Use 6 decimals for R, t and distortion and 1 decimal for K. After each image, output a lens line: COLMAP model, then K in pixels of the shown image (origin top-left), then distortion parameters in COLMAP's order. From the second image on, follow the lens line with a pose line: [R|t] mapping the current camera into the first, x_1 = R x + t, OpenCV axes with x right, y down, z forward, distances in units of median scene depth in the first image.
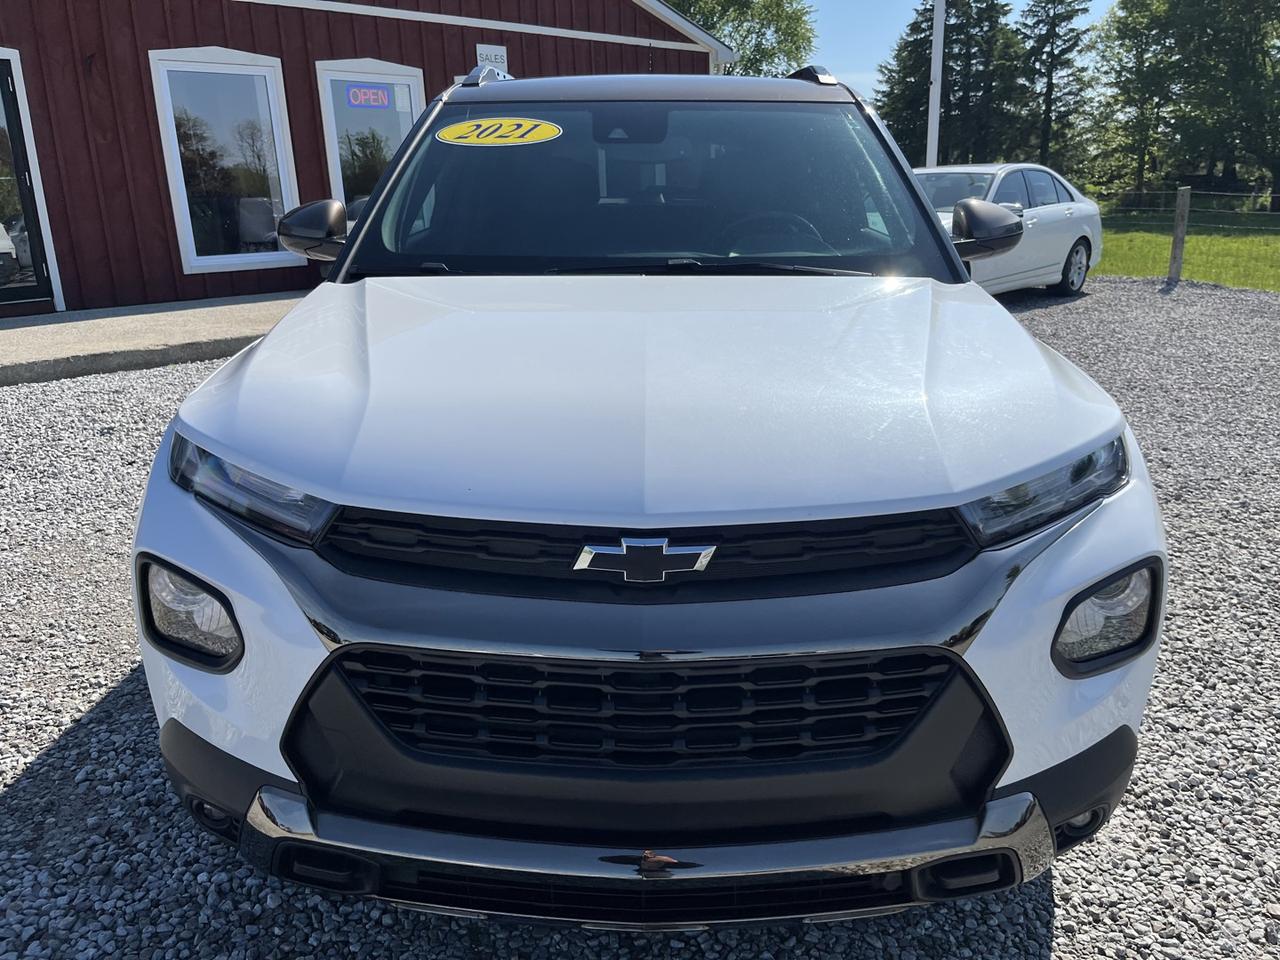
lens RADIAL K [[985.4, 0, 640.0], [0, 985.4, 480.0], [0, 0, 1]] dist [0.086481, -0.139705]
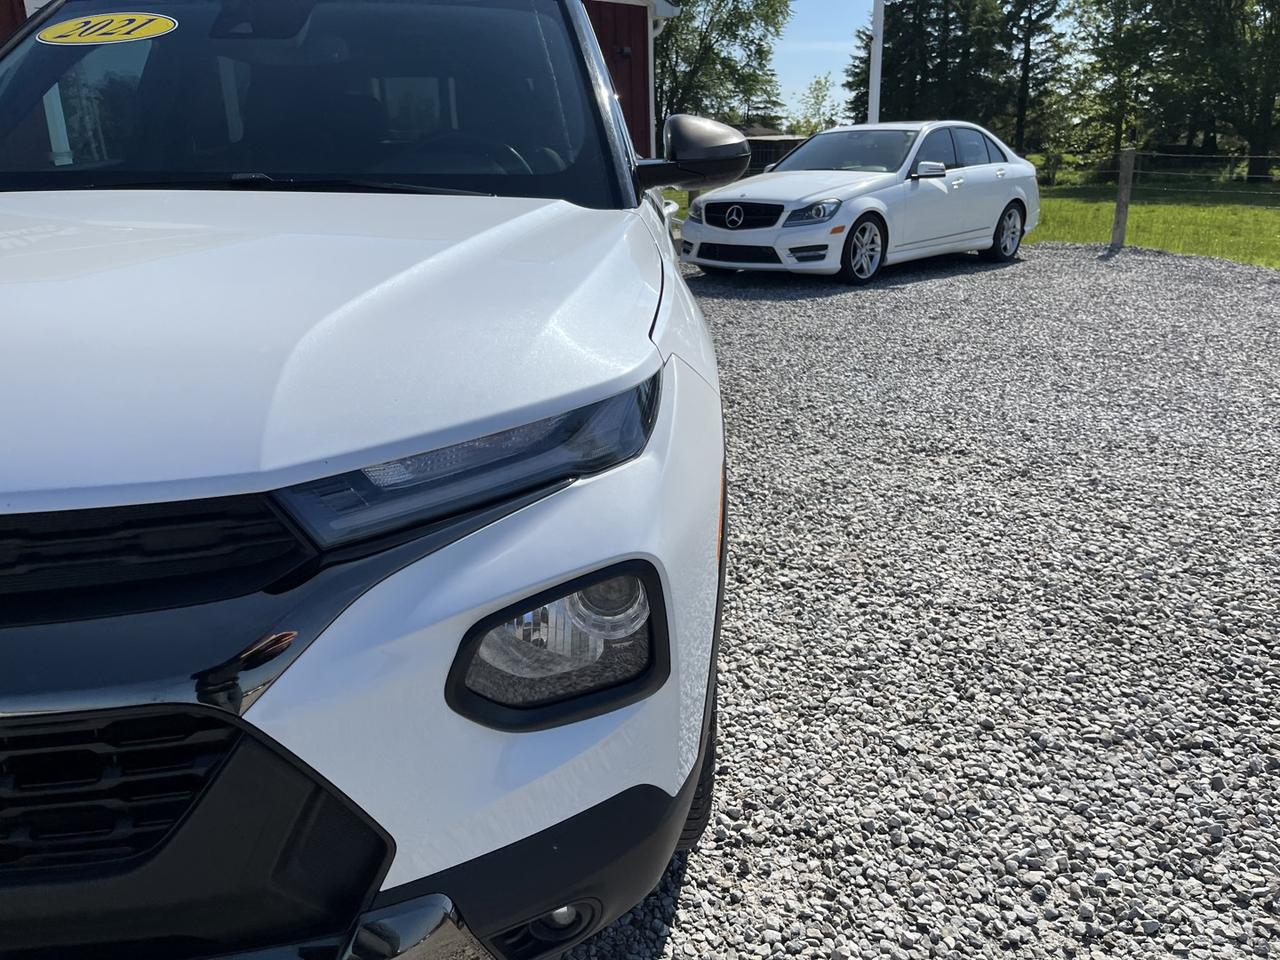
lens RADIAL K [[985.4, 0, 640.0], [0, 985.4, 480.0], [0, 0, 1]] dist [0.086481, -0.139705]
pose [[0.999946, 0.001979, 0.010185, 0.190666], [-0.002252, 0.999636, 0.026869, -0.000255], [-0.010128, -0.026890, 0.999587, 0.107533]]
